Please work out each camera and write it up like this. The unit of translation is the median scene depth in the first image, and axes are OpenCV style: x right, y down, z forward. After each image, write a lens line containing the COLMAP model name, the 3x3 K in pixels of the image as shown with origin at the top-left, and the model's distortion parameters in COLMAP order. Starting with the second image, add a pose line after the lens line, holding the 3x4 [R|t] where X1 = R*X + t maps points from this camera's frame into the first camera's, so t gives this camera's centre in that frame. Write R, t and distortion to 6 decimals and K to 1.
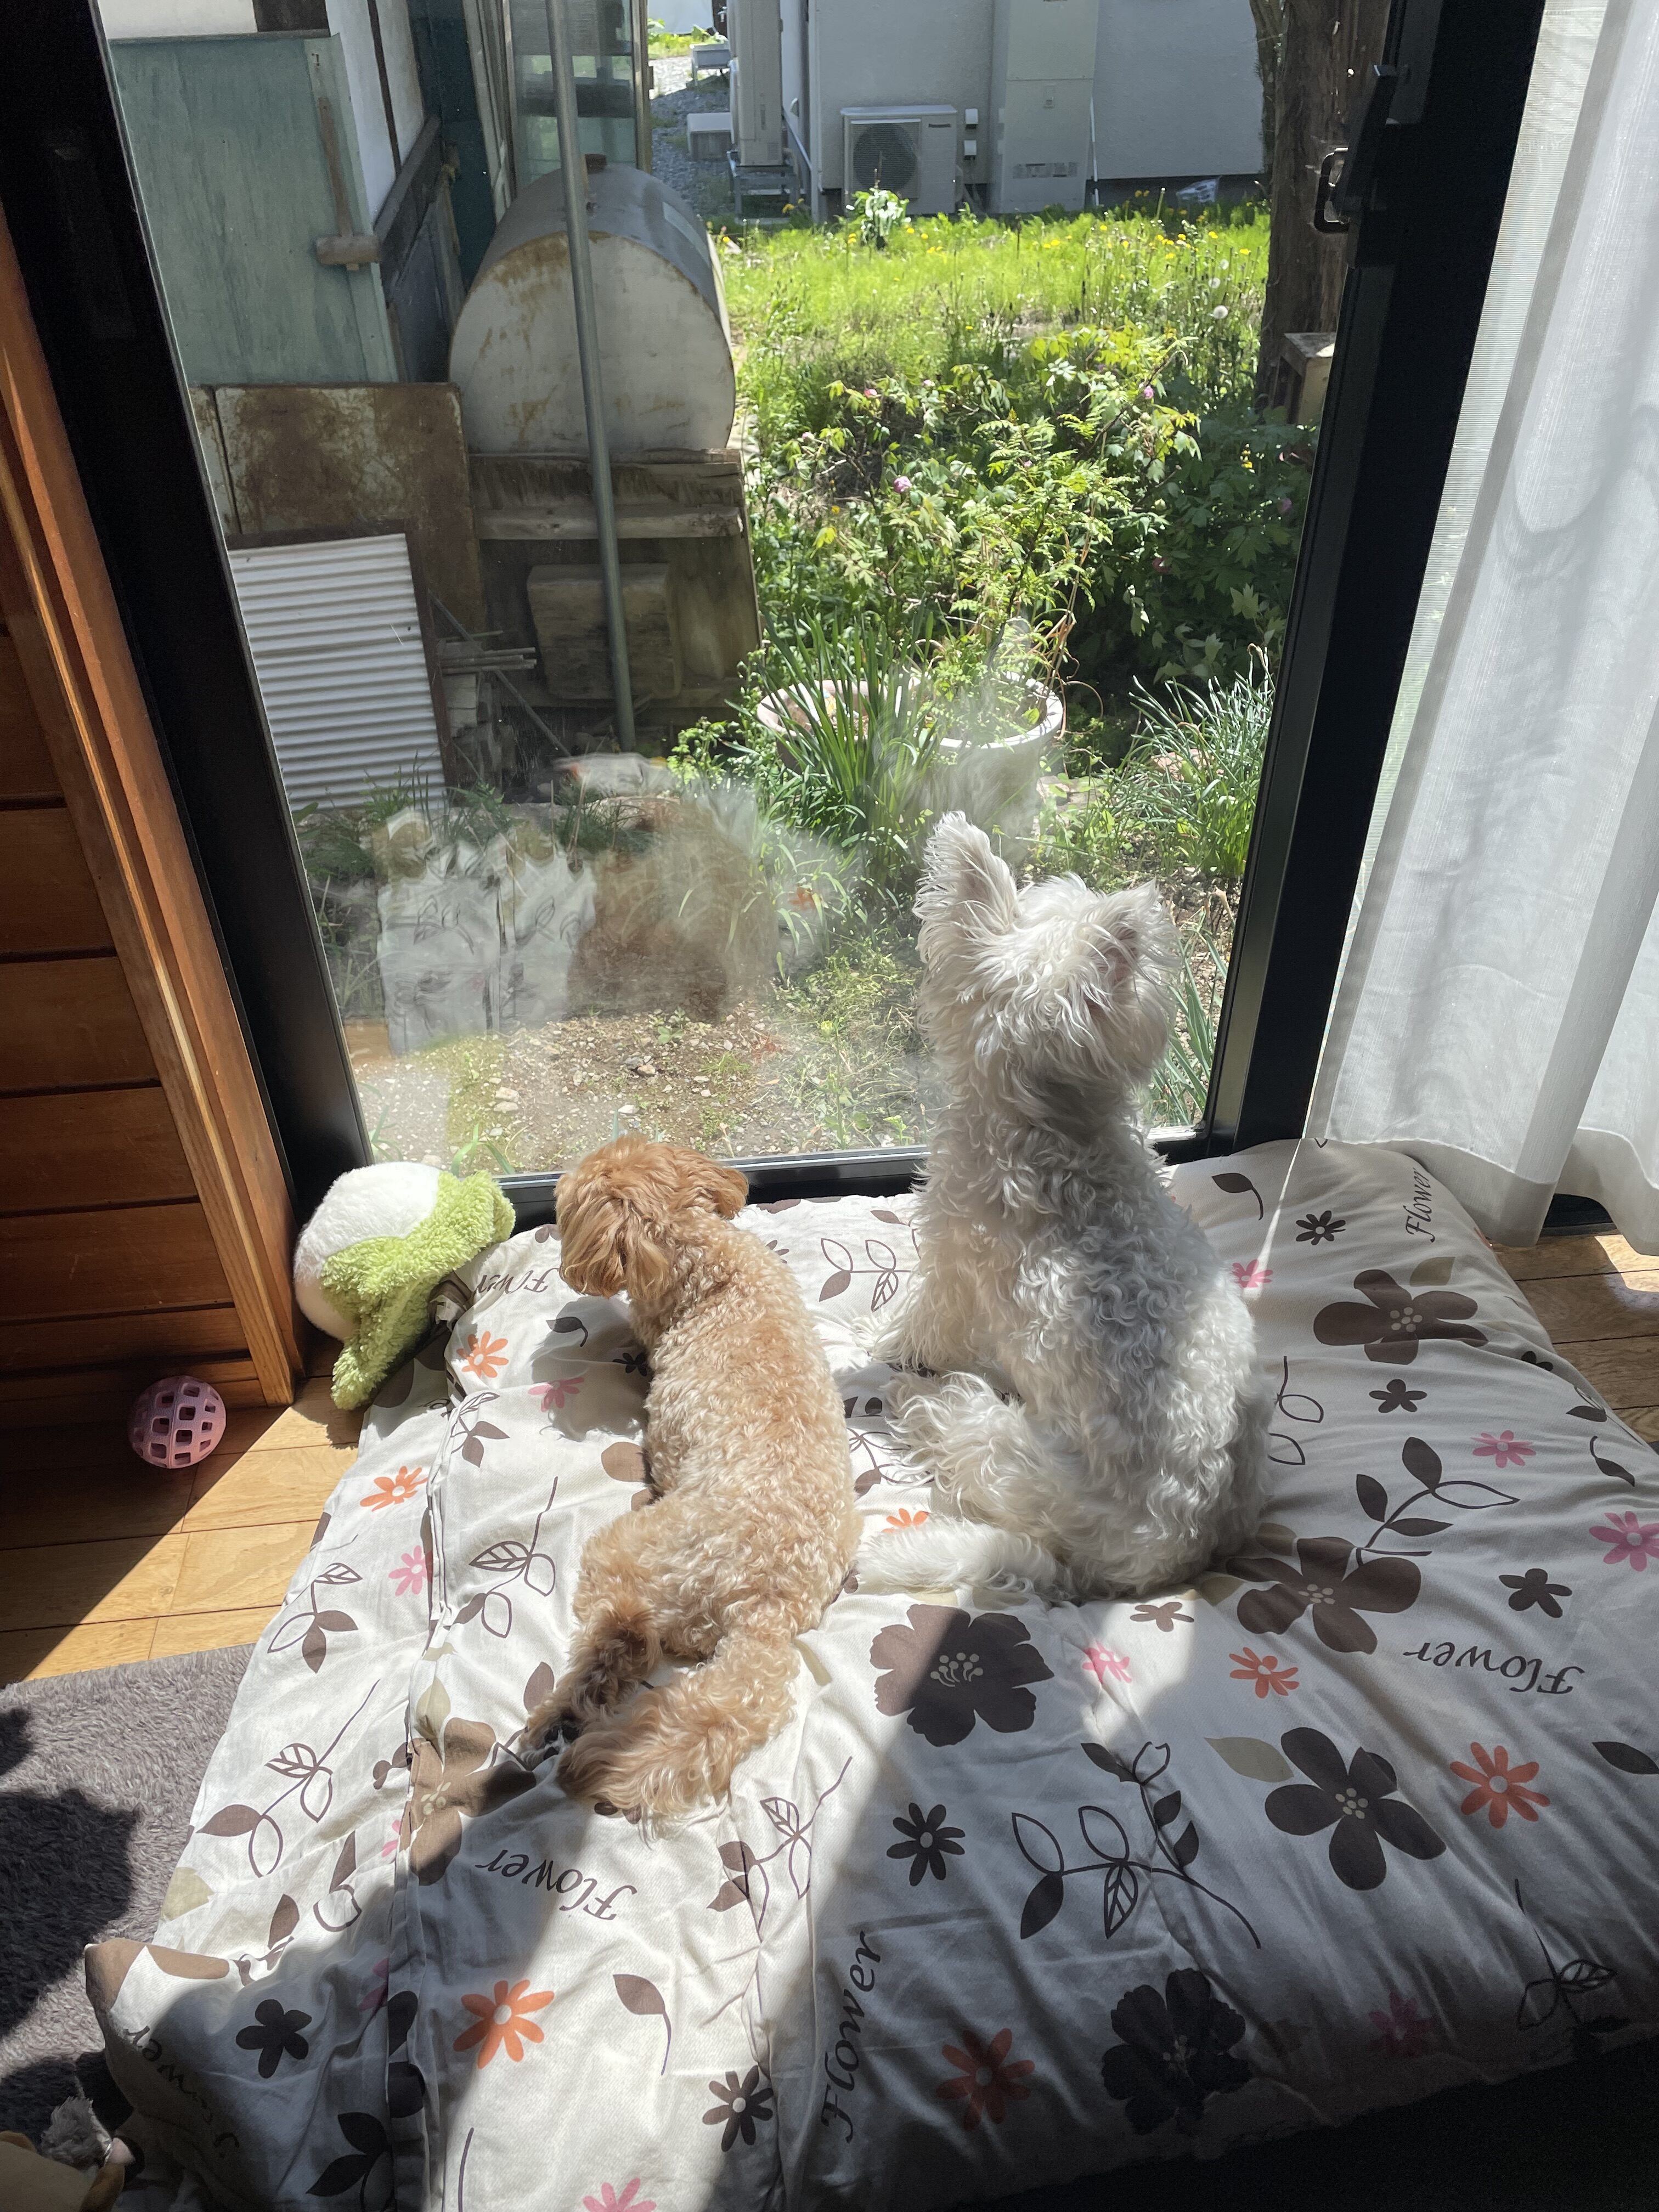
lens RADIAL K [[1680.4, 0, 845.6], [0, 1680.4, 1094.4], [0, 0, 1]] dist [0.079715, -0.115729]
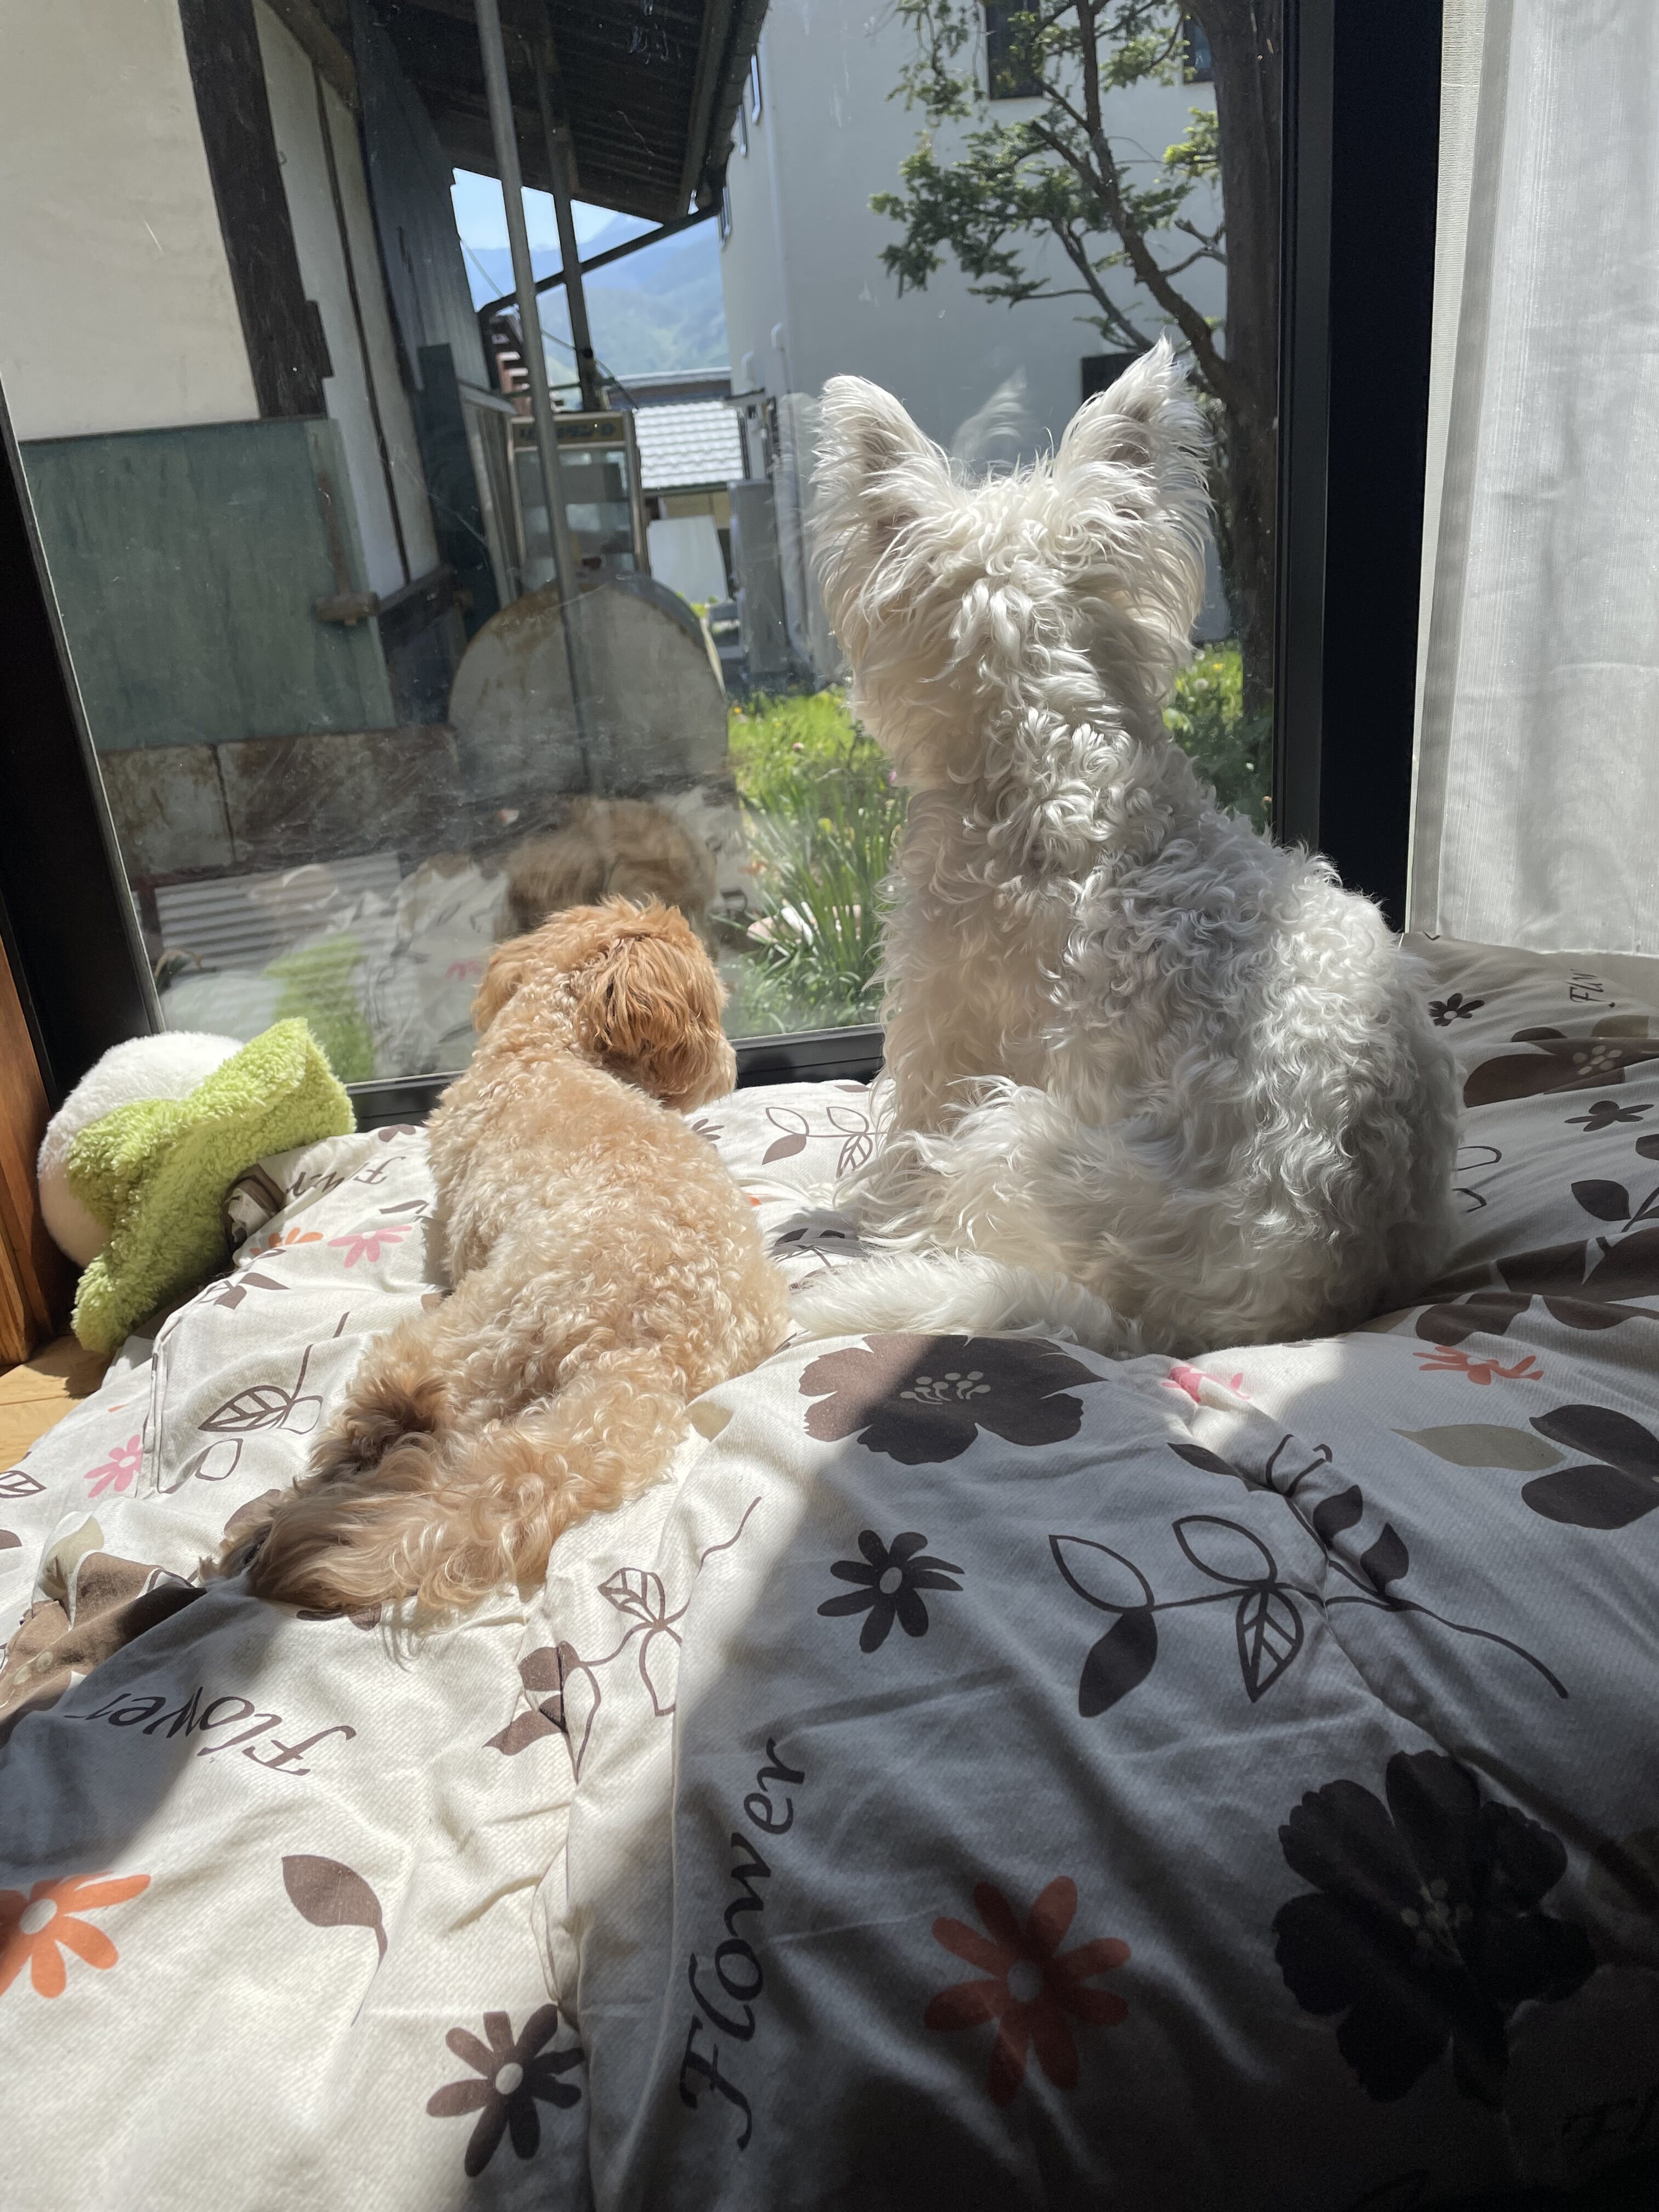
lens RADIAL K [[1680.4, 0, 841.5], [0, 1680.4, 1106.3], [0, 0, 1]] dist [0.079715, -0.115729]
pose [[0.996908, -0.073588, -0.027550, 0.055962], [0.062380, 0.954386, -0.291986, 0.437949], [0.047780, 0.289365, 0.956026, 0.436382]]
